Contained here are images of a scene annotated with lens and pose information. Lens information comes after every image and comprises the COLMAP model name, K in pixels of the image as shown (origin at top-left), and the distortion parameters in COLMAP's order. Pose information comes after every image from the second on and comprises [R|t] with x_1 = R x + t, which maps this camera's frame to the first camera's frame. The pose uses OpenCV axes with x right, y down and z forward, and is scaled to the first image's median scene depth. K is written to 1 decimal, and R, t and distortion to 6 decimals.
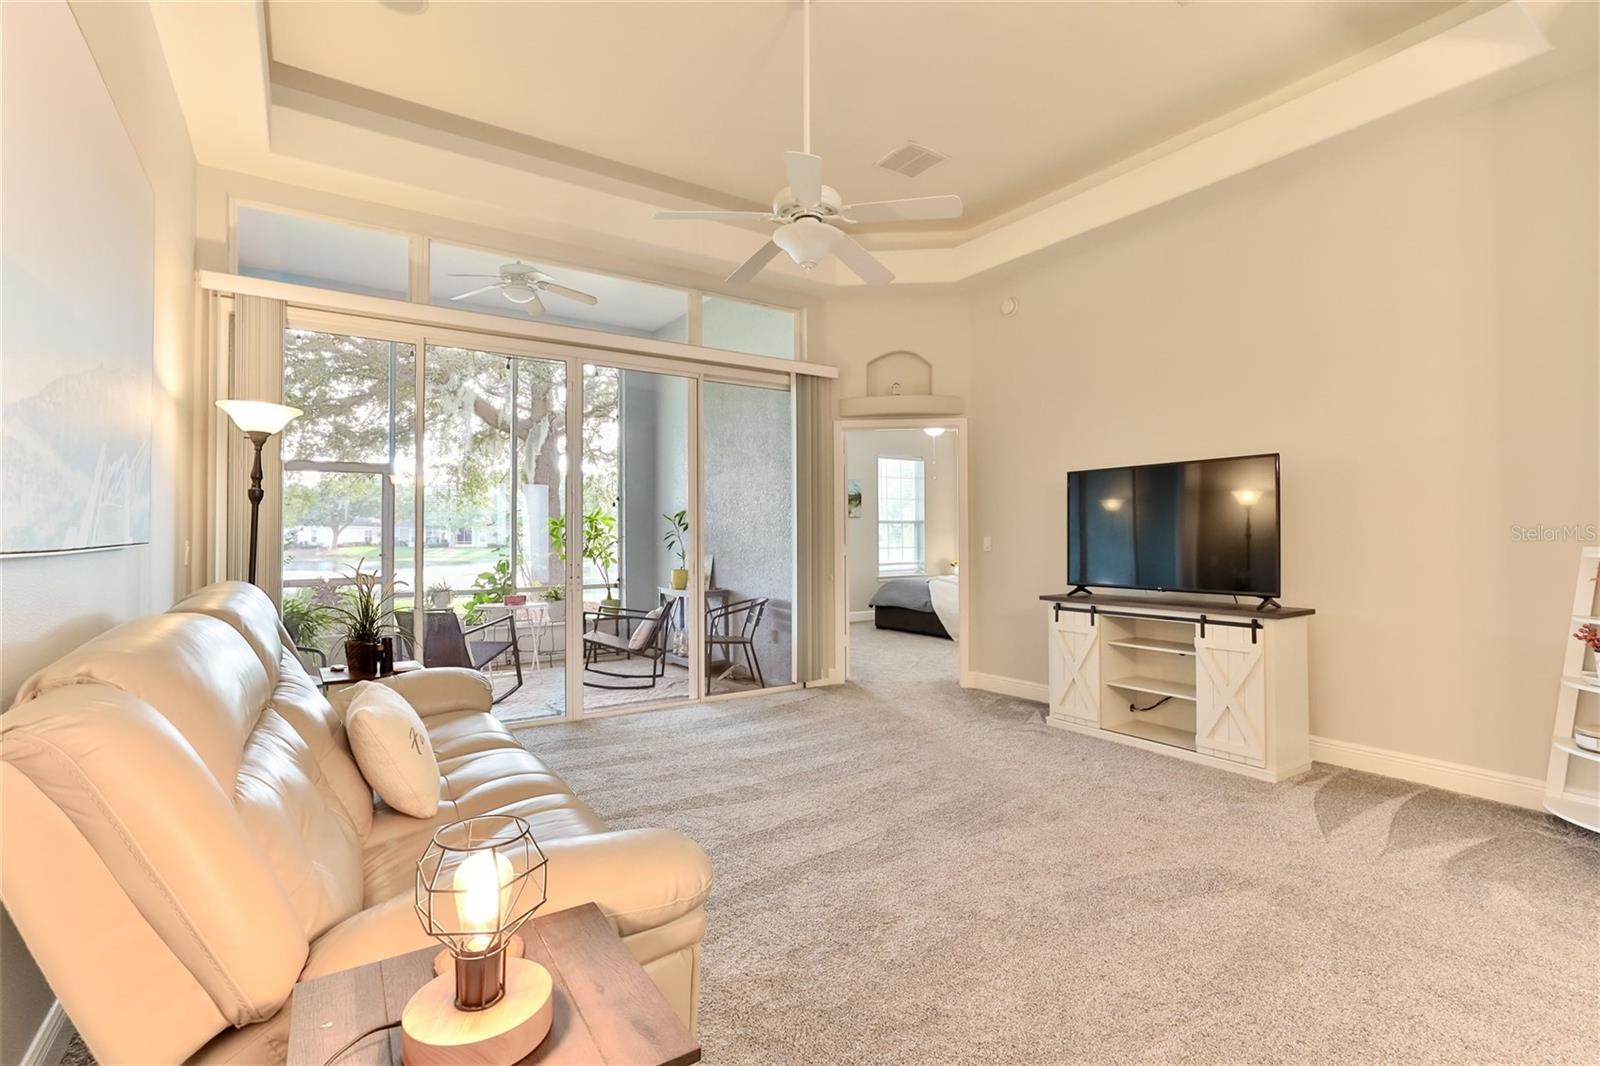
lens RADIAL K [[731.1, 0, 800.0], [0, 731.1, 533.0], [0, 0, 1]] dist [-0.001358, -0.000017]
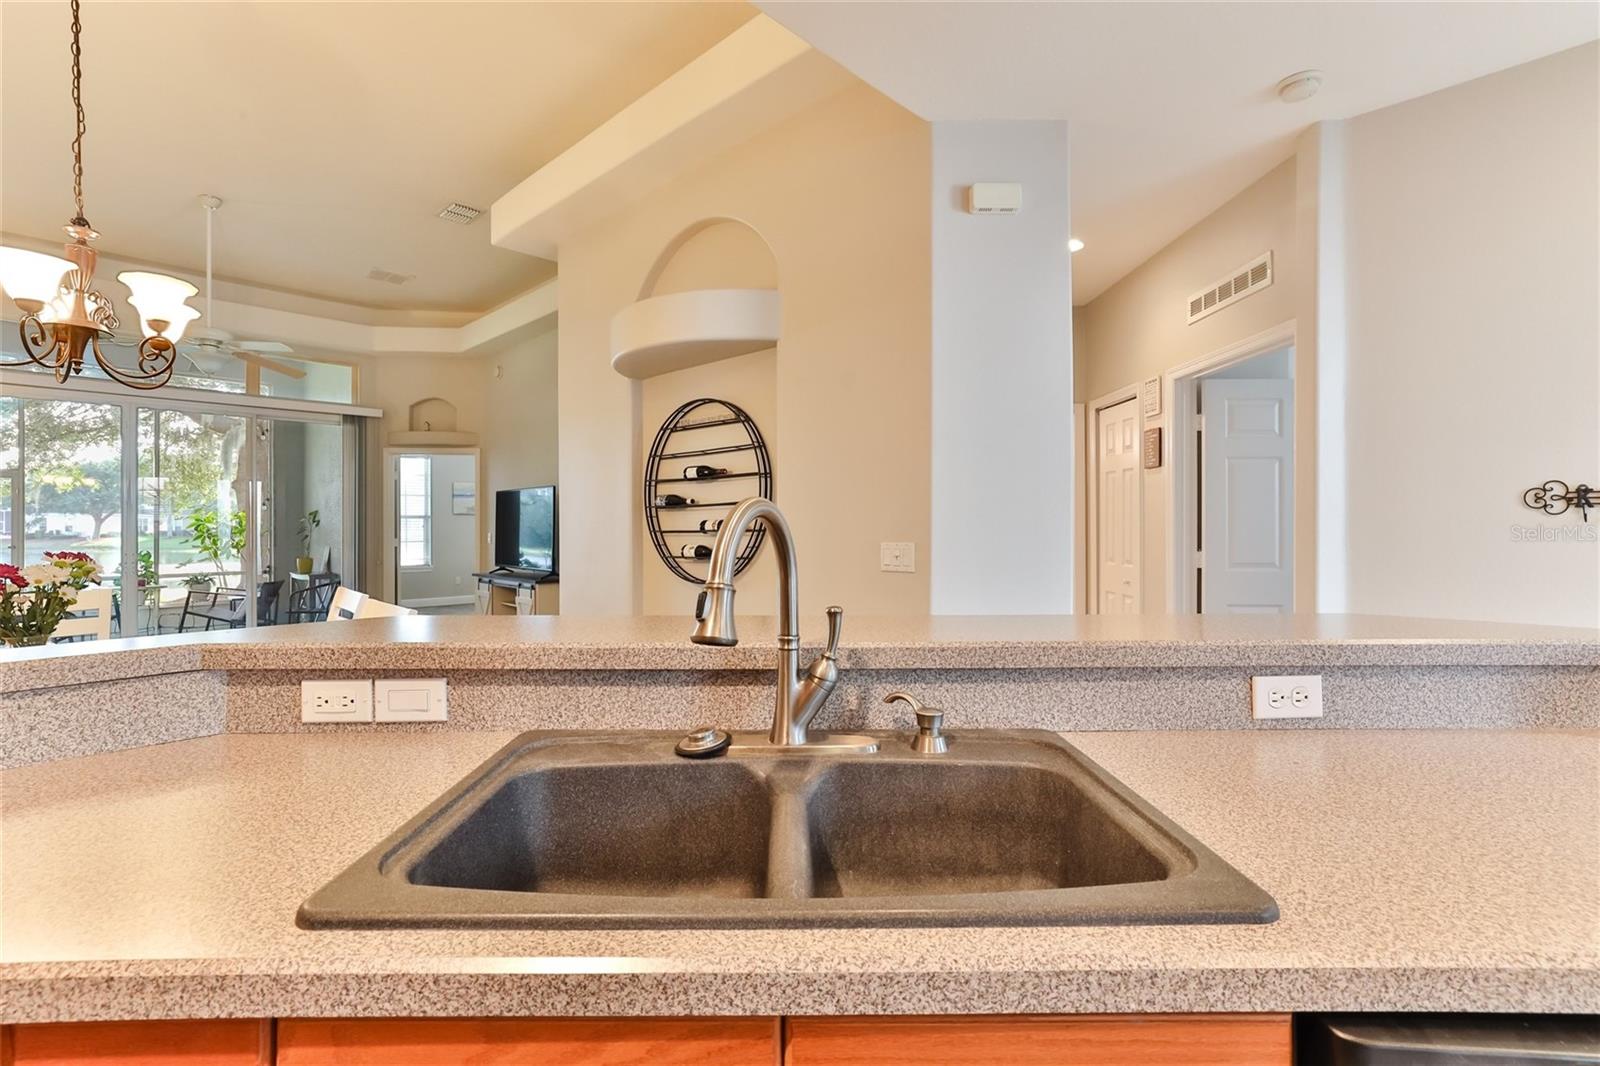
lens RADIAL K [[731.1, 0, 800.0], [0, 731.1, 533.0], [0, 0, 1]] dist [-0.001358, -0.000017]
pose [[0.982777, 0.000803, 0.184794, 0.555545], [-0.003418, 0.999898, 0.013833, -0.016445], [-0.184764, -0.014226, 0.982680, -0.477409]]
